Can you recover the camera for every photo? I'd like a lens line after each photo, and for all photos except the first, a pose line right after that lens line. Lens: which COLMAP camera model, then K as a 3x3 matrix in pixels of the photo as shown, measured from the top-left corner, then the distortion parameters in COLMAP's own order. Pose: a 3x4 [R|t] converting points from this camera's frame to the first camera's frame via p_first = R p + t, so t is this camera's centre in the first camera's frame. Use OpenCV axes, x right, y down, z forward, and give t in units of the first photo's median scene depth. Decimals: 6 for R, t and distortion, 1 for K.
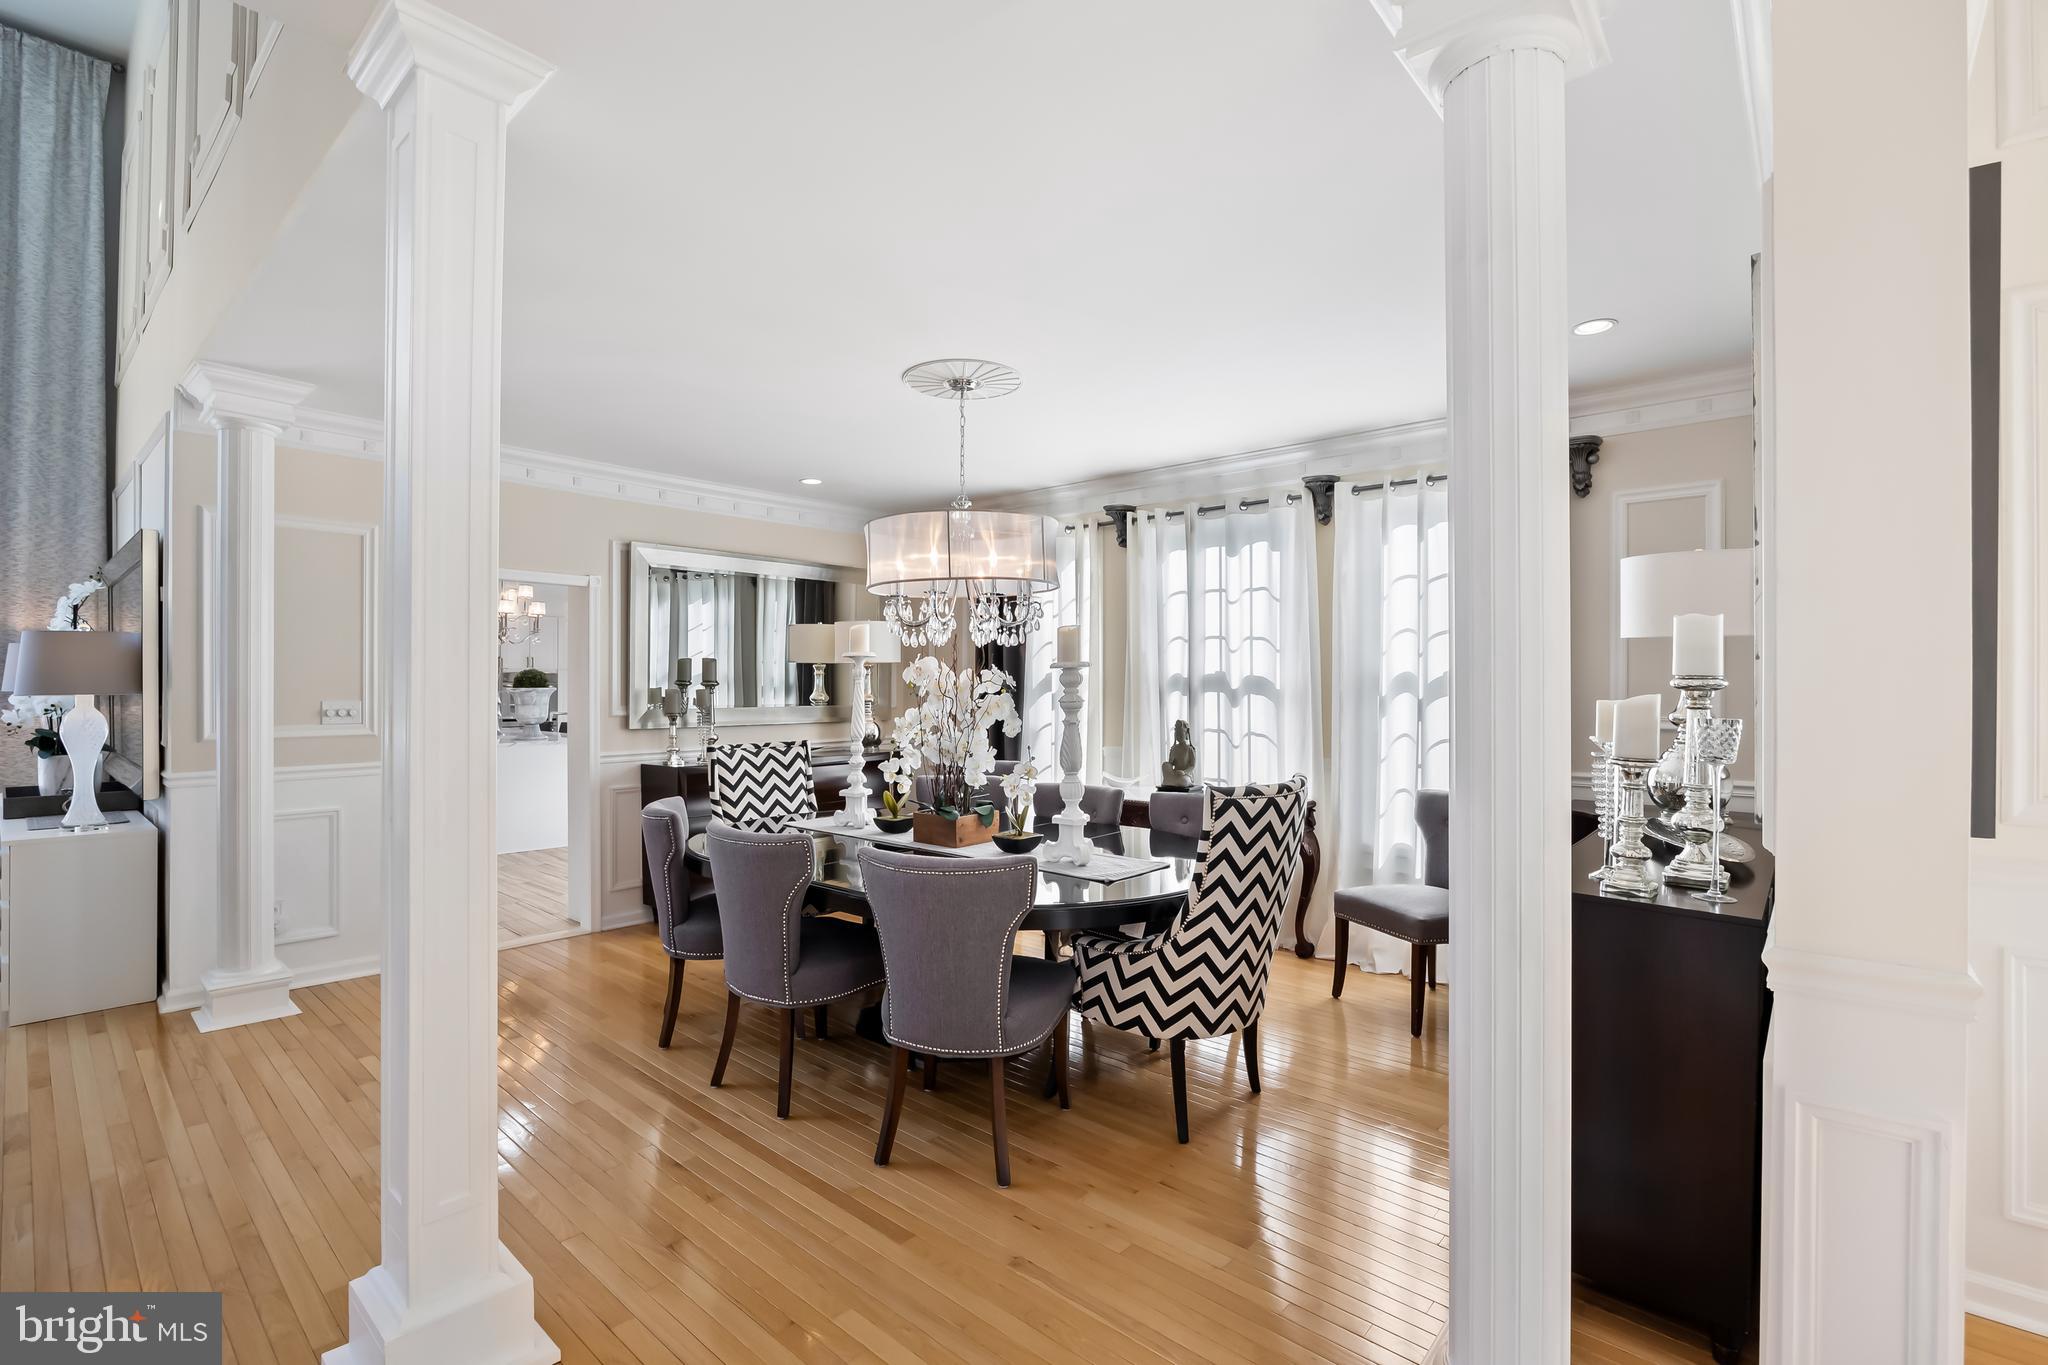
lens RADIAL K [[917.6, 0, 1021.3], [0, 917.6, 676.9], [0, 0, 1]] dist [-0.018633, -0.000536]
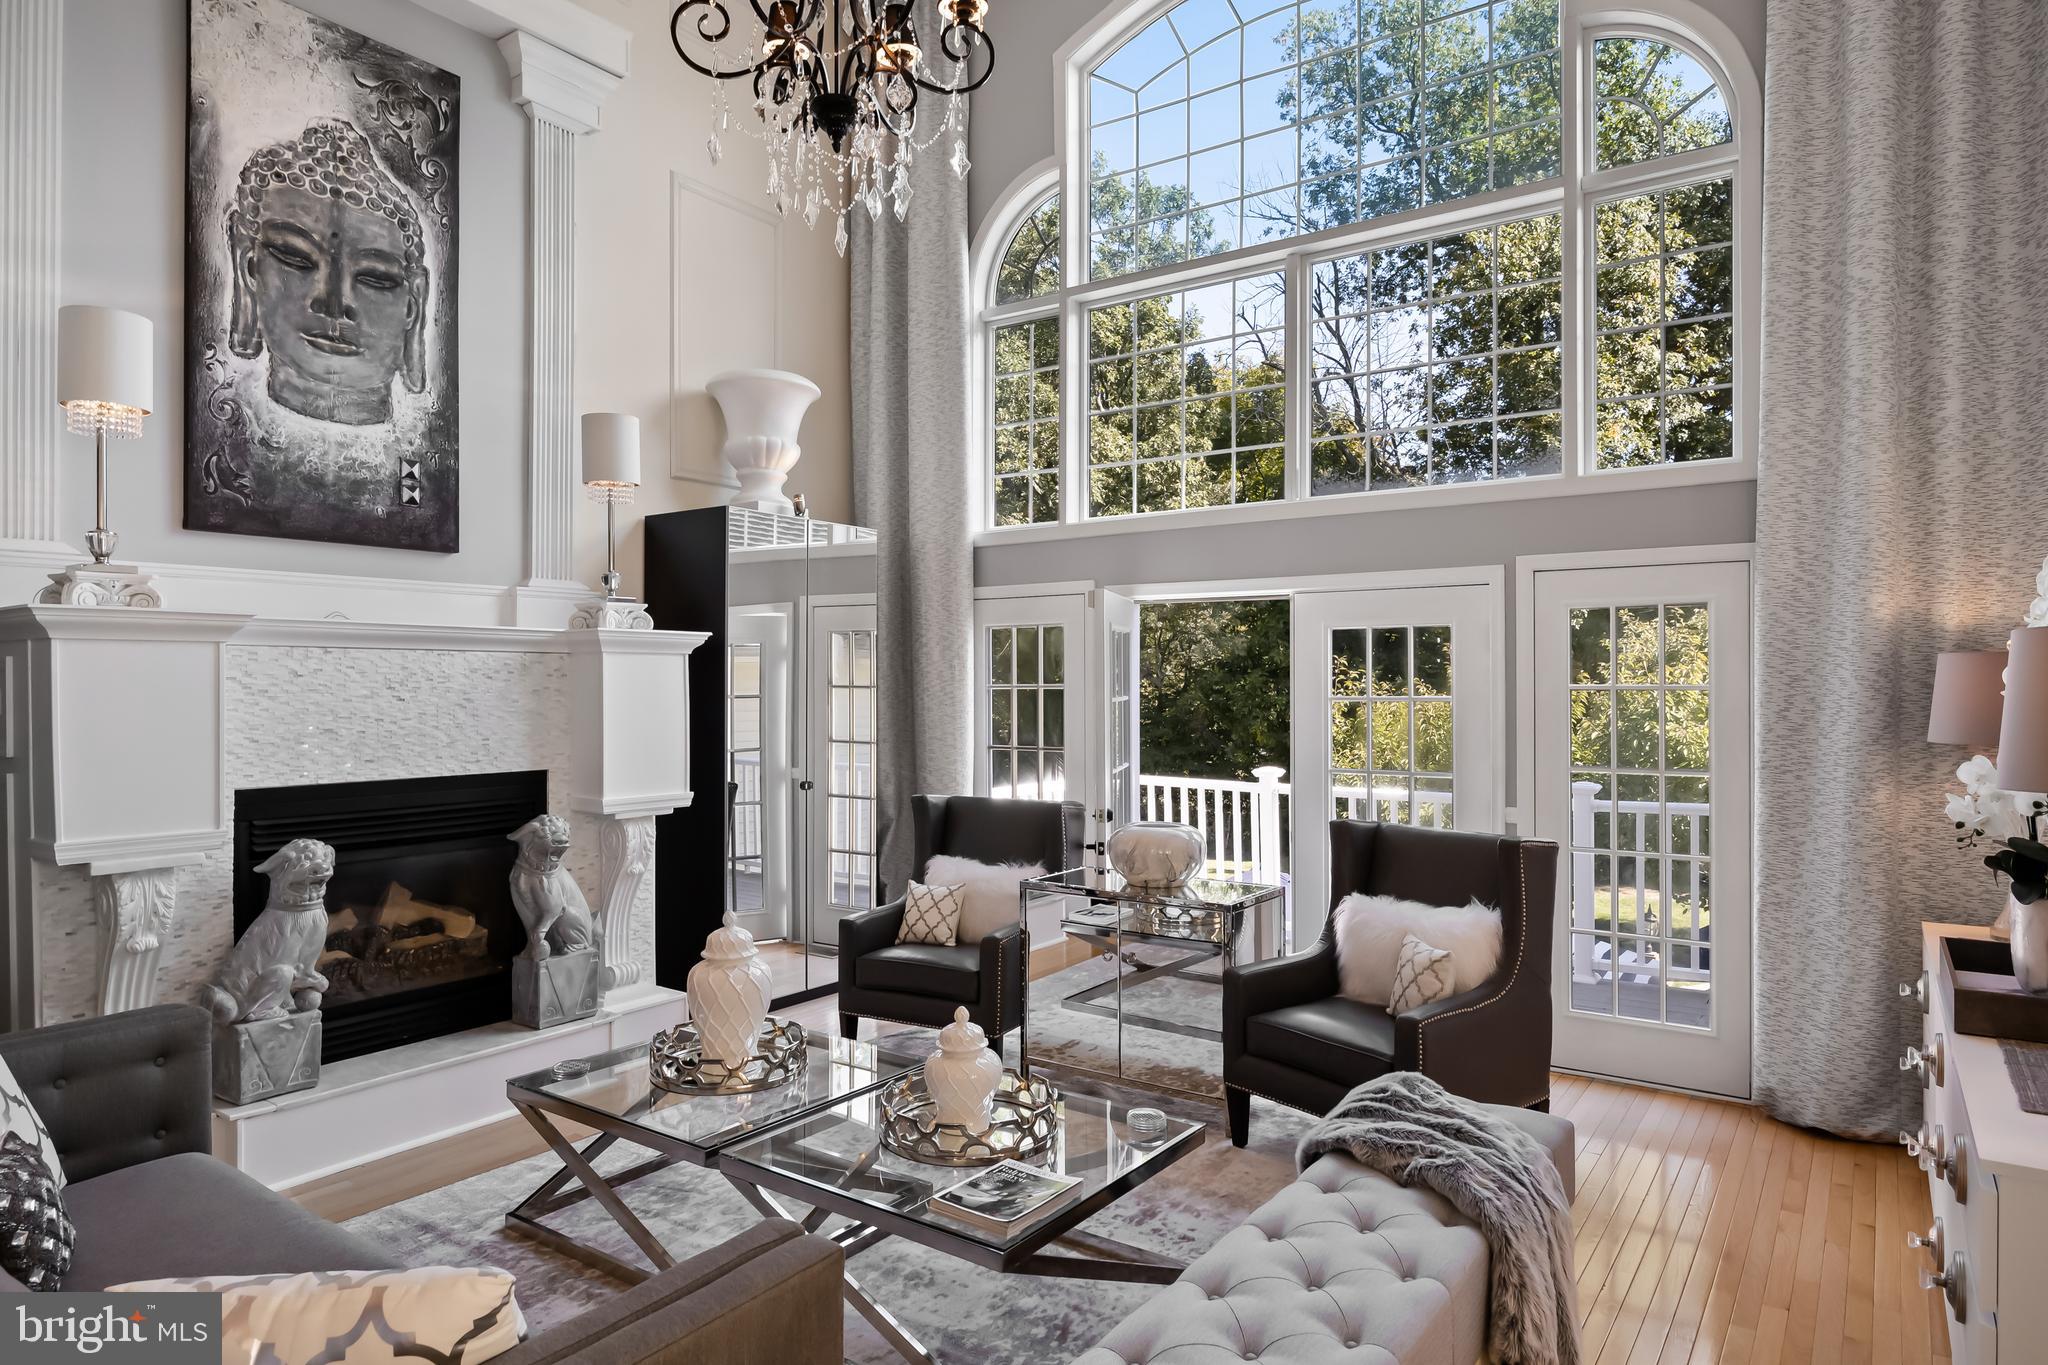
lens RADIAL K [[1254.9, 0, 1014.2], [0, 1254.9, 680.4], [0, 0, 1]] dist [-0.001657, -0.000862]
pose [[0.116704, -0.007706, -0.993137, -0.415998], [0.000806, 0.999970, -0.007664, -0.014547], [0.993166, 0.000094, 0.116707, 0.334213]]
